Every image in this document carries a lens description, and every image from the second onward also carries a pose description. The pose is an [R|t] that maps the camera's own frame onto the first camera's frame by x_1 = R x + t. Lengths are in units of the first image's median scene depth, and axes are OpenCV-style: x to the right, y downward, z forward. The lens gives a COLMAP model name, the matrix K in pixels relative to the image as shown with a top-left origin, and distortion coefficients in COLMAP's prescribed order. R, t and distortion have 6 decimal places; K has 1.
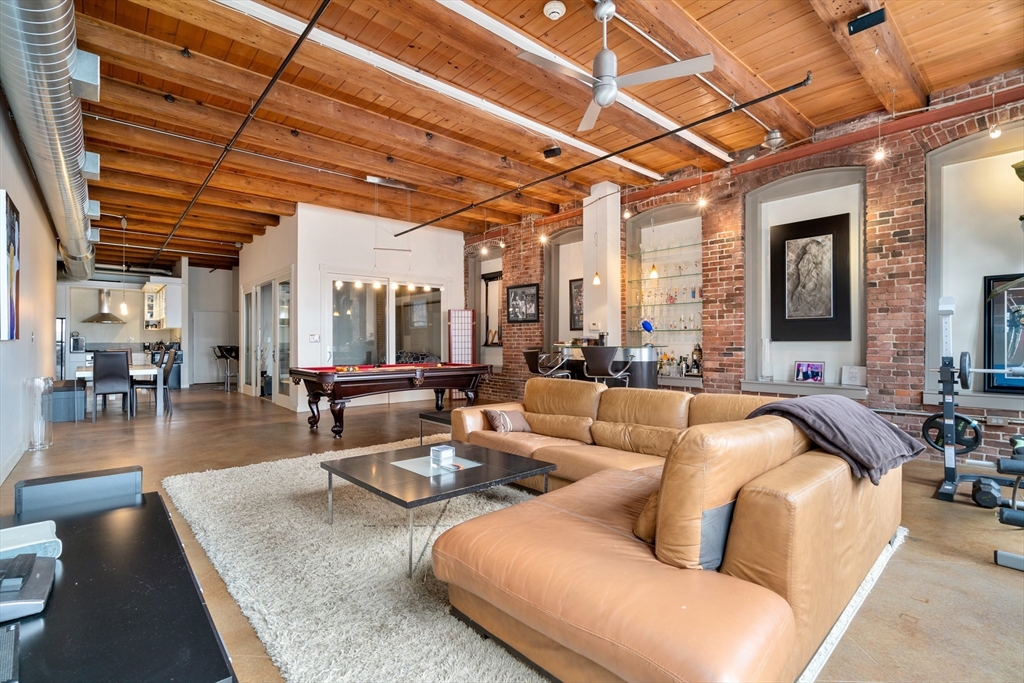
lens RADIAL K [[470.9, 0, 519.4], [0, 470.9, 344.2], [0, 0, 1]] dist [-0.005410, 0.002230]
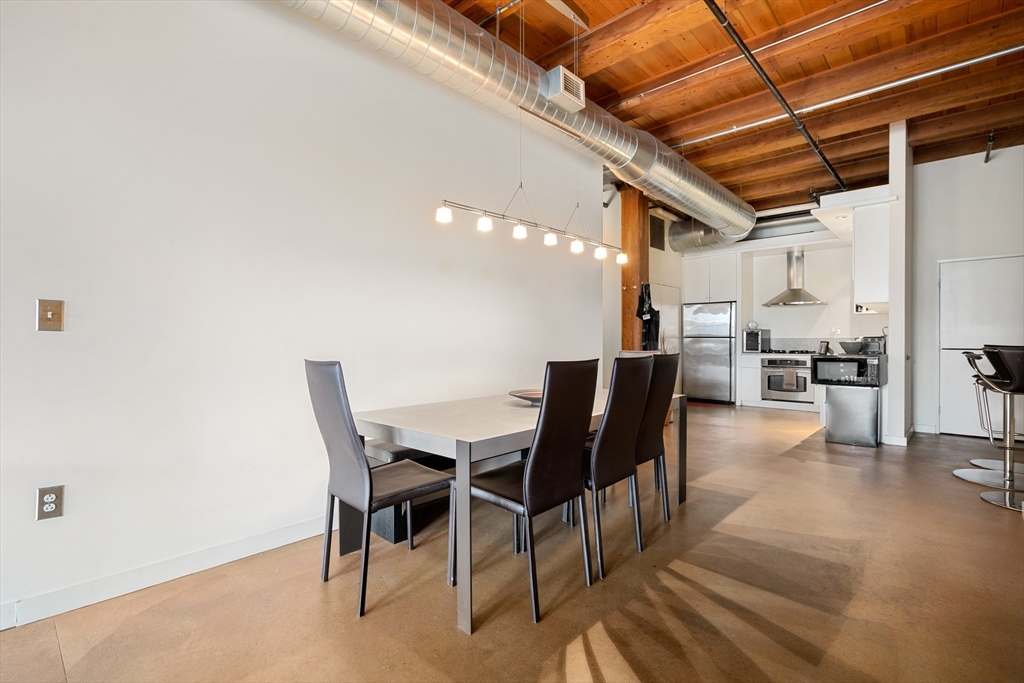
lens RADIAL K [[470.9, 0, 515.2], [0, 470.9, 341.0], [0, 0, 1]] dist [-0.005410, 0.002230]
pose [[0.096252, 0.001487, -0.995356, -0.302091], [0.007518, 0.999969, 0.002221, -0.003307], [0.995329, -0.007697, 0.096238, 0.566363]]
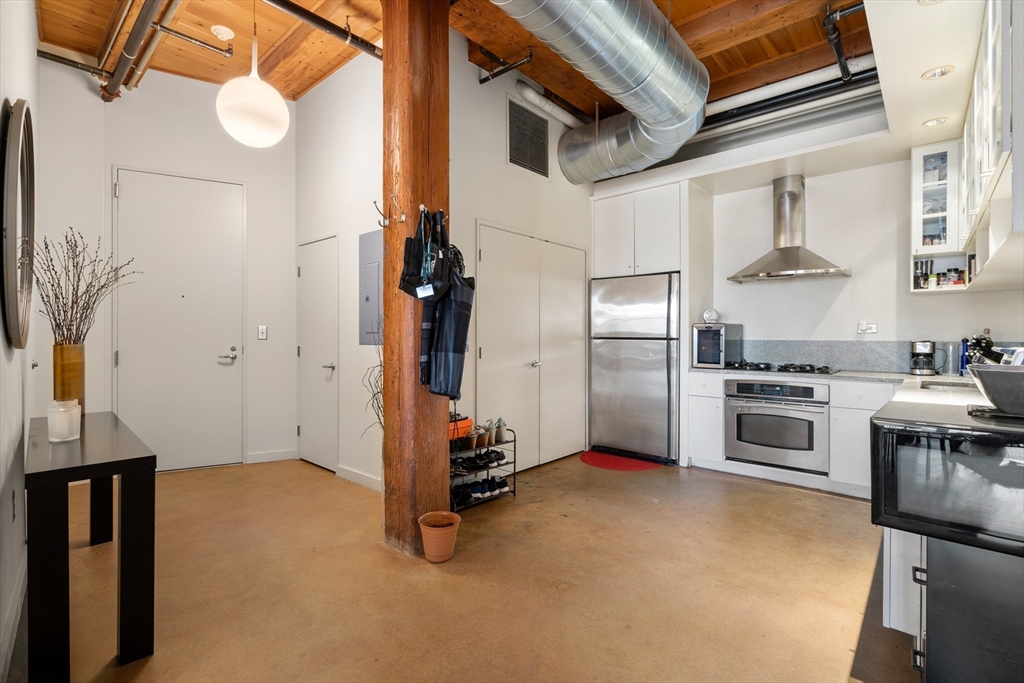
lens RADIAL K [[470.9, 0, 511.6], [0, 470.9, 333.9], [0, 0, 1]] dist [-0.005410, 0.002230]
pose [[0.121005, -0.003563, -0.992645, -0.570526], [0.006249, 0.999976, -0.002828, -0.007686], [0.992632, -0.005861, 0.121025, 0.754419]]
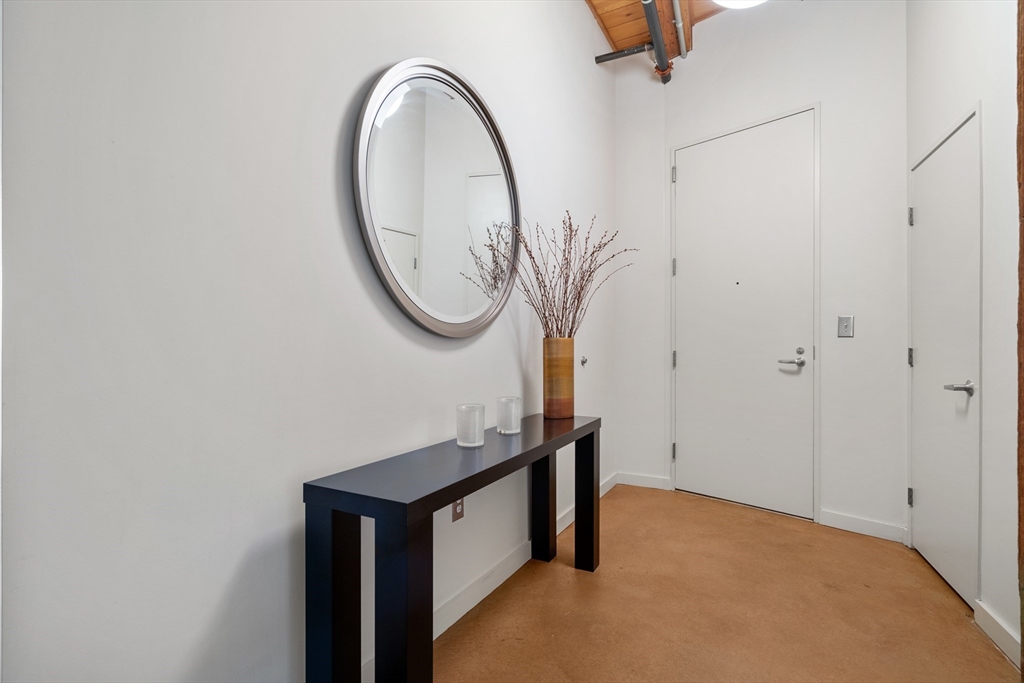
lens RADIAL K [[470.9, 0, 511.1], [0, 470.9, 347.0], [0, 0, 1]] dist [-0.005410, 0.002230]
pose [[-0.909971, -0.000747, -0.414670, -0.637388], [0.001763, 0.999982, -0.005671, -0.003838], [0.414667, -0.005891, -0.909954, 0.752175]]
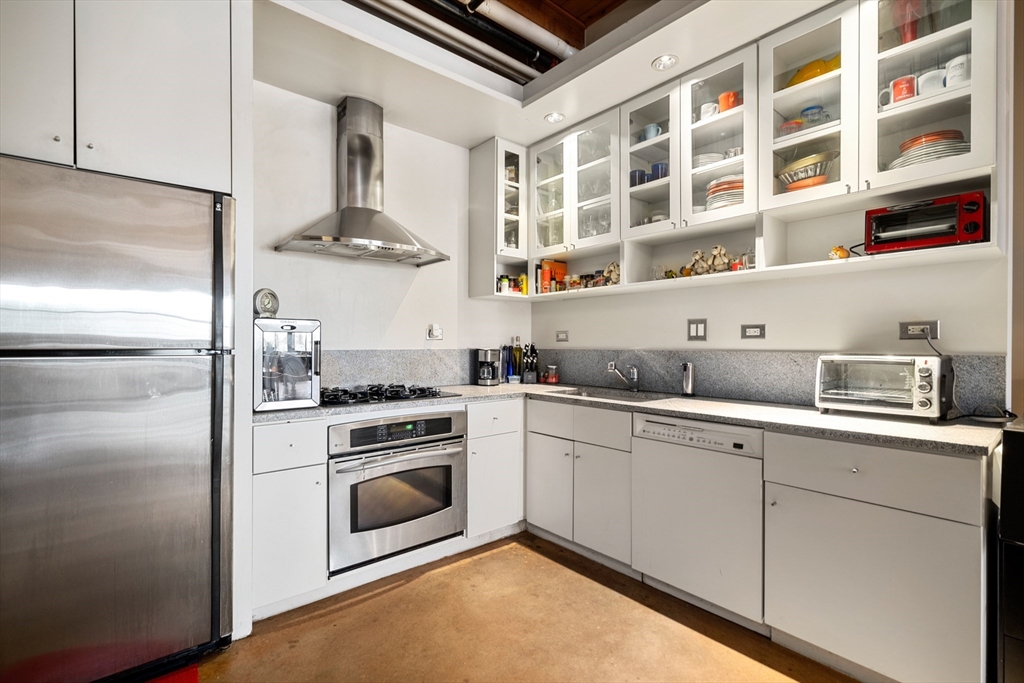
lens RADIAL K [[470.9, 0, 507.3], [0, 470.9, 339.5], [0, 0, 1]] dist [-0.005410, 0.002230]
pose [[0.999842, -0.000269, -0.017765, -0.793788], [0.000356, 0.999988, 0.004919, -0.008959], [0.017763, -0.004924, 0.999830, 0.768482]]
